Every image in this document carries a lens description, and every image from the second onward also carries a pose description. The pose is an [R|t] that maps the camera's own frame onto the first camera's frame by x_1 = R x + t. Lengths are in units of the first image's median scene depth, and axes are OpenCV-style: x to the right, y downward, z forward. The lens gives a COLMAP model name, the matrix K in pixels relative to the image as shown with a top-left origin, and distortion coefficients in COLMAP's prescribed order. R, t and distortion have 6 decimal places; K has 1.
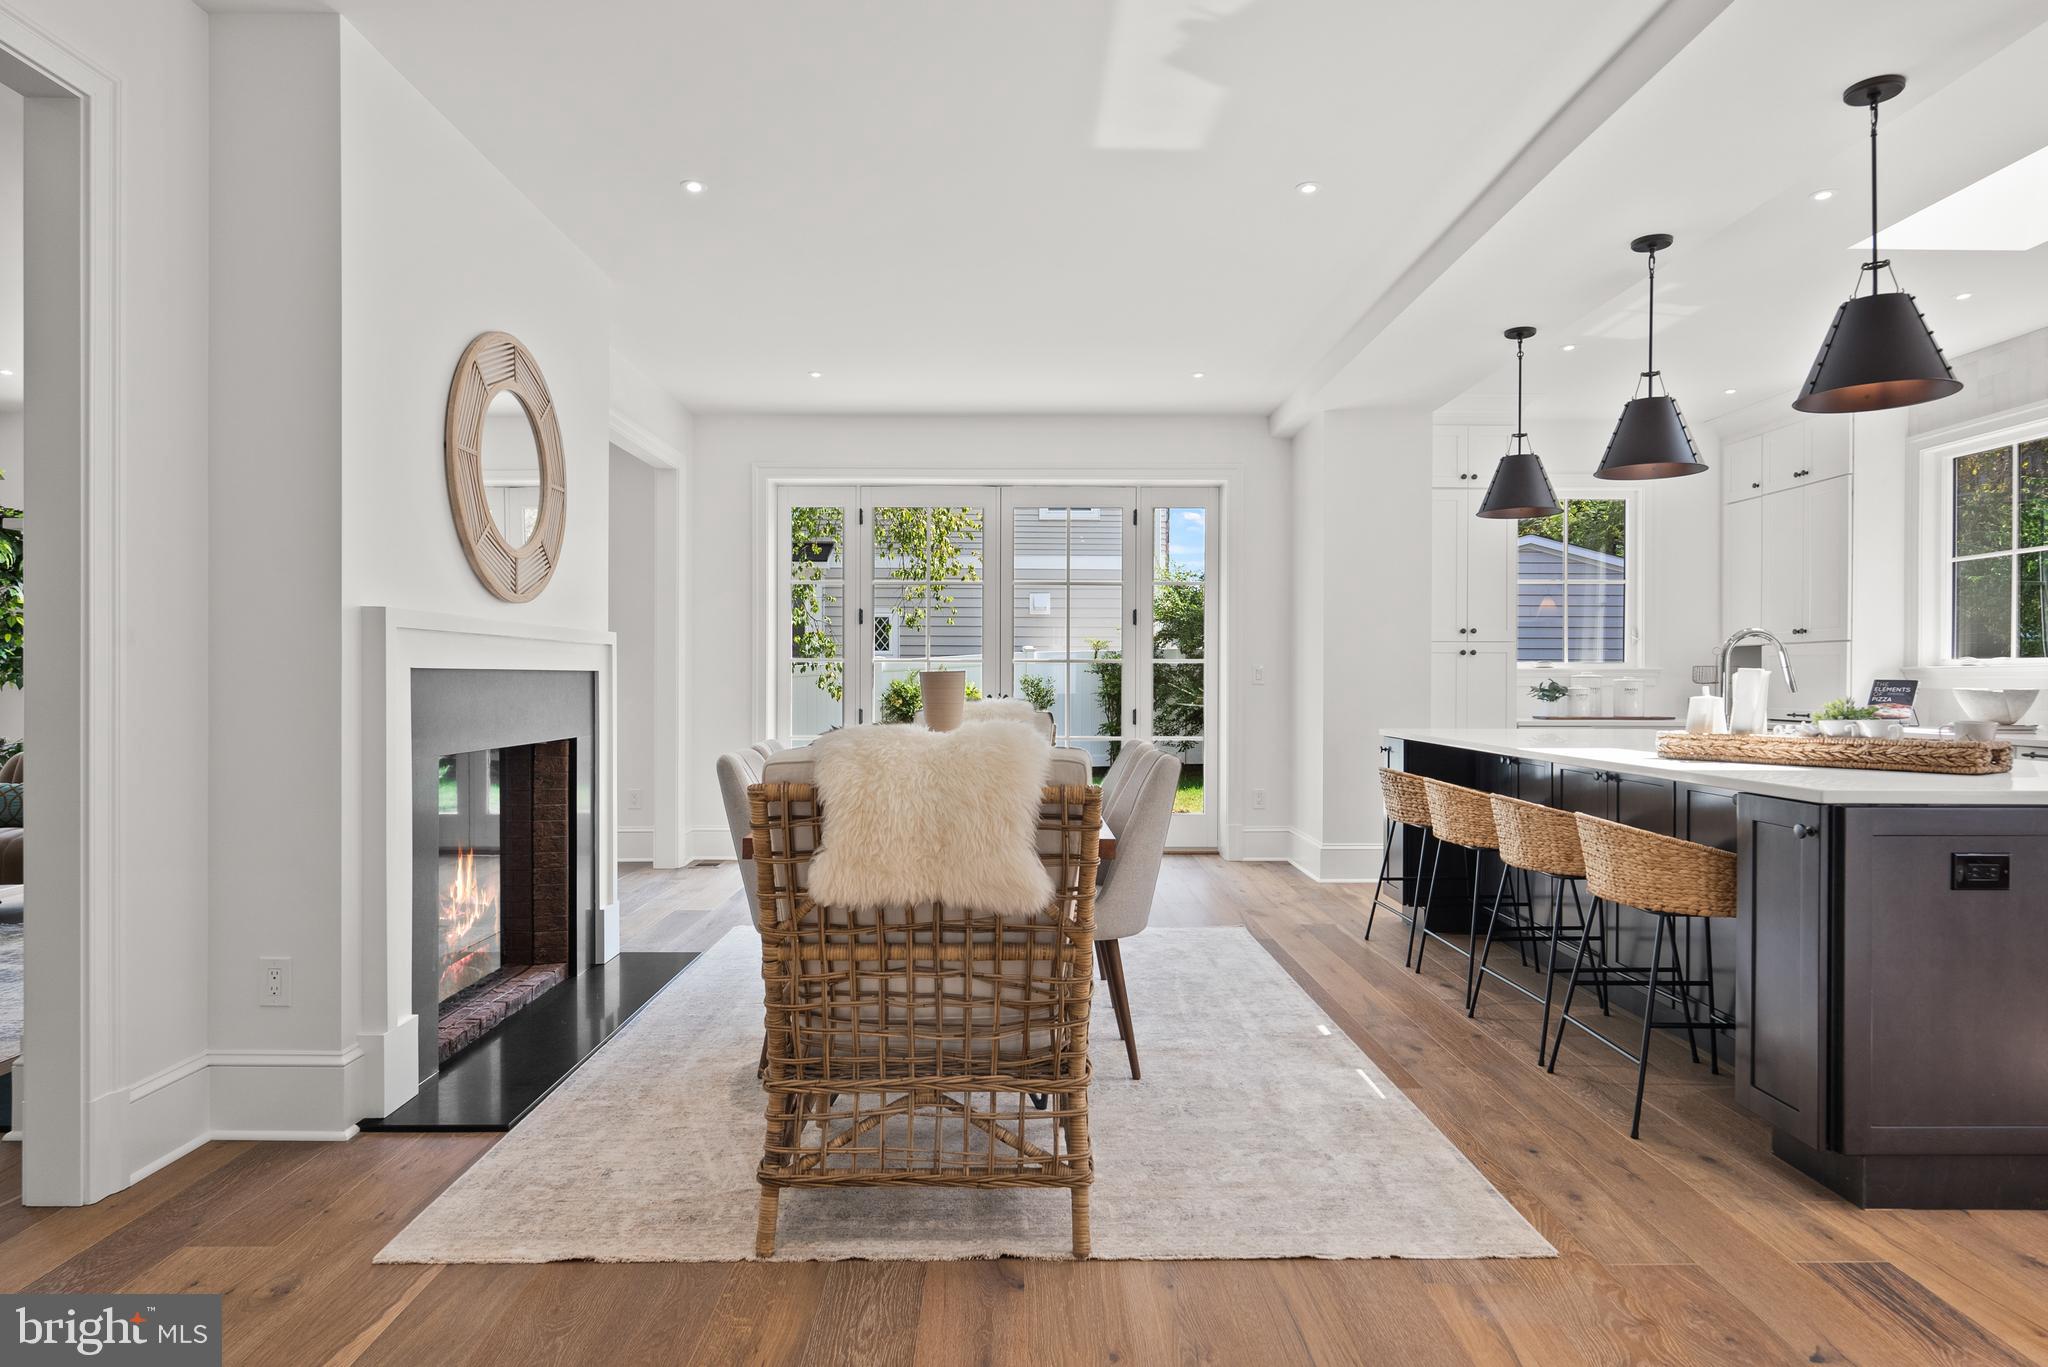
lens RADIAL K [[1185.9, 0, 1017.3], [0, 1185.9, 684.8], [0, 0, 1]] dist [-0.019223, -0.000687]
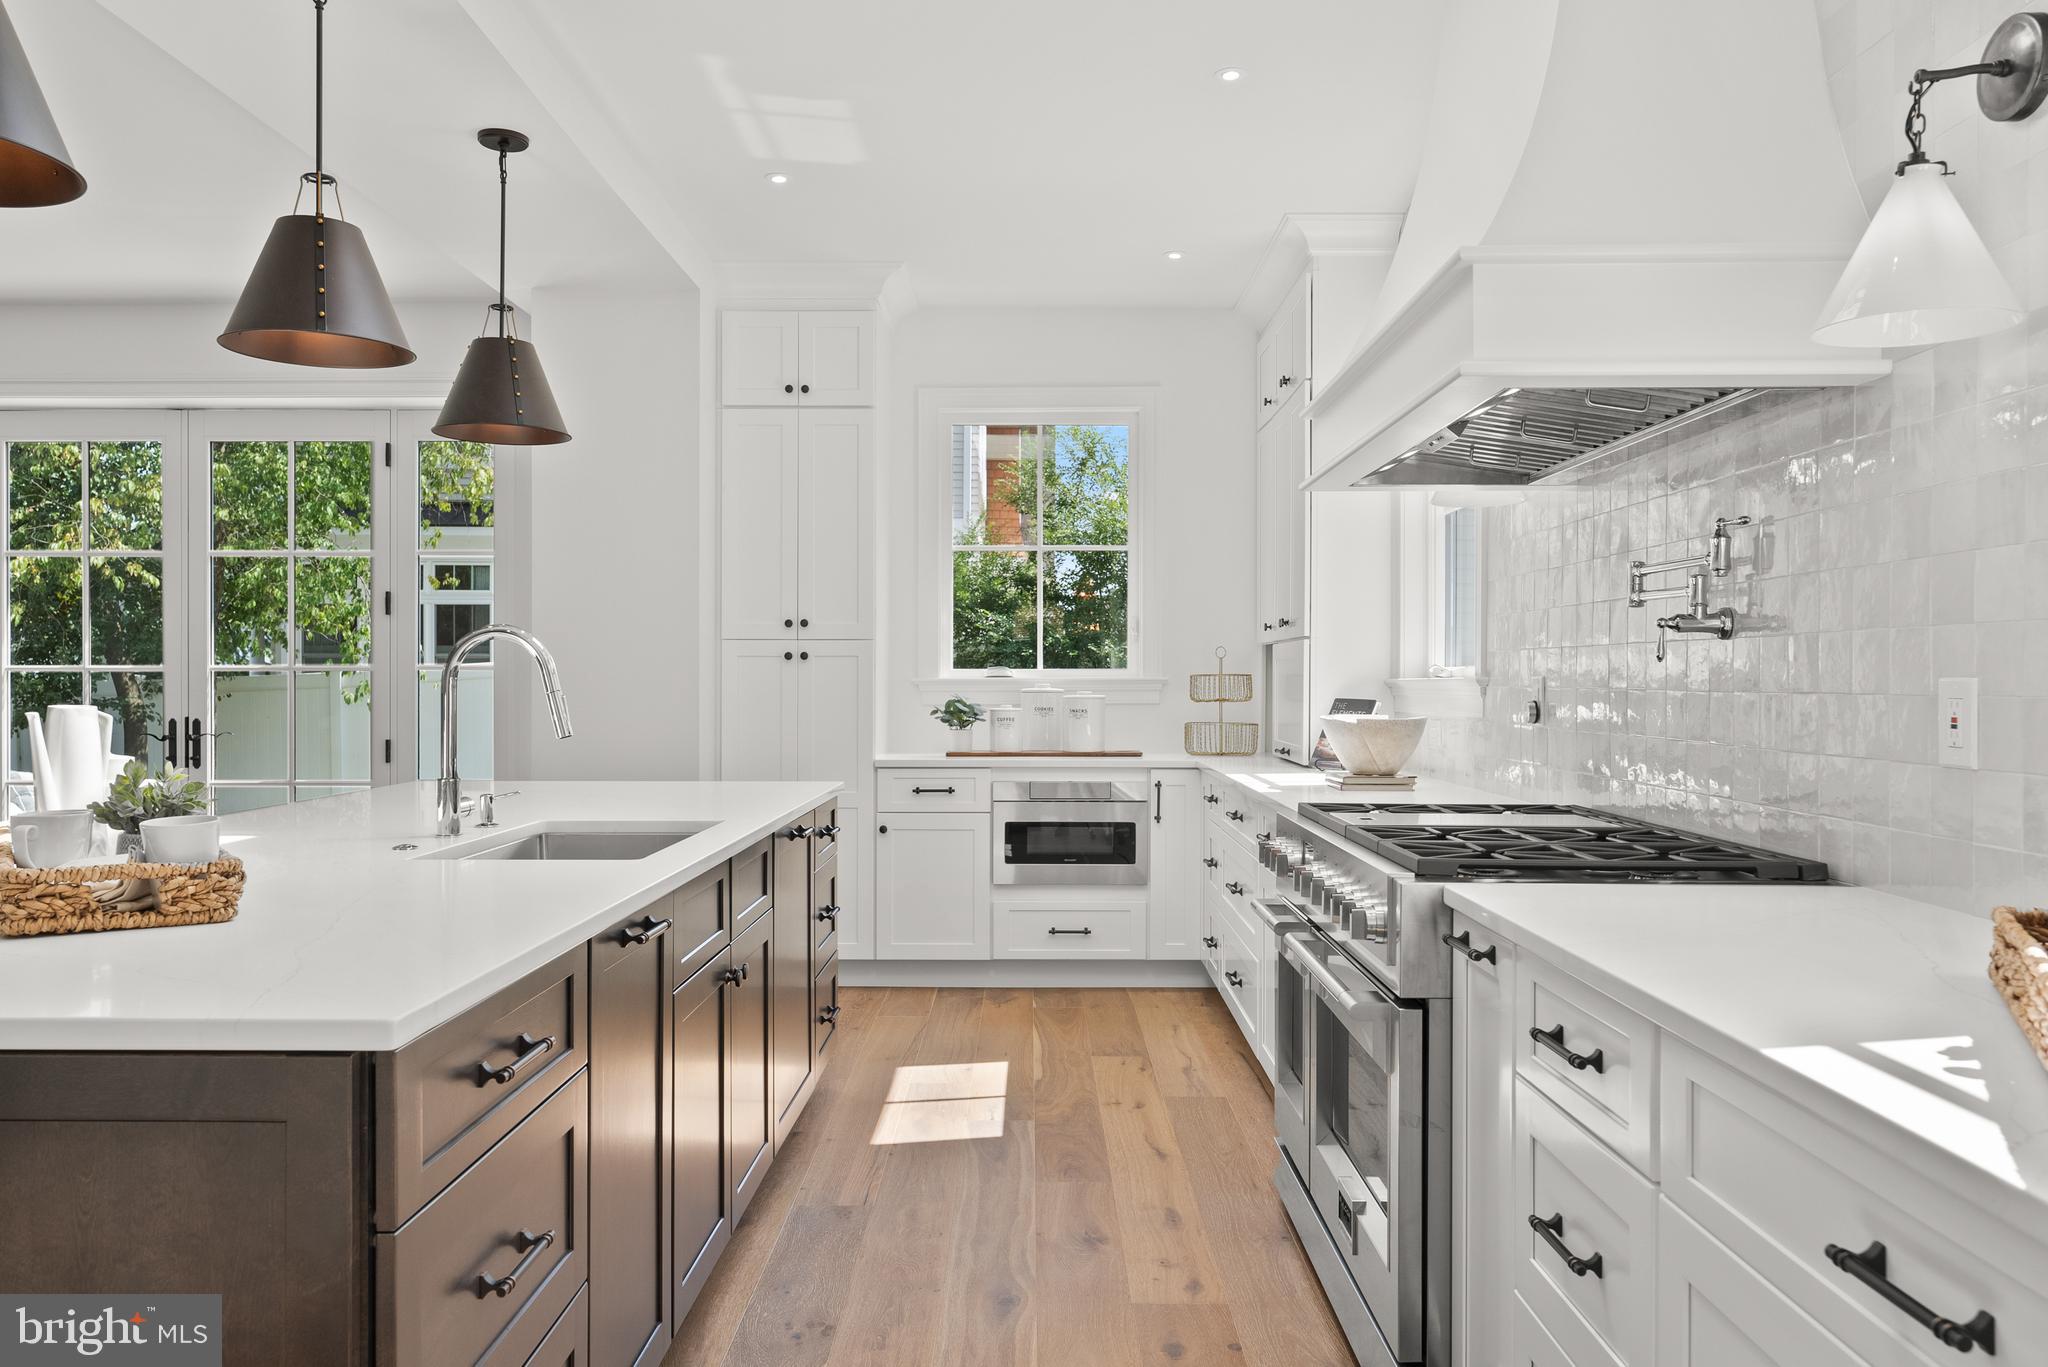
lens RADIAL K [[1522.2, 0, 1025.0], [0, 1522.2, 680.9], [0, 0, 1]] dist [-0.003002, 0.001236]
pose [[0.999999, 0.001218, 0.000091, 0.563818], [-0.001217, 0.999972, -0.007334, -0.007797], [-0.000099, 0.007334, 0.999973, 0.164922]]
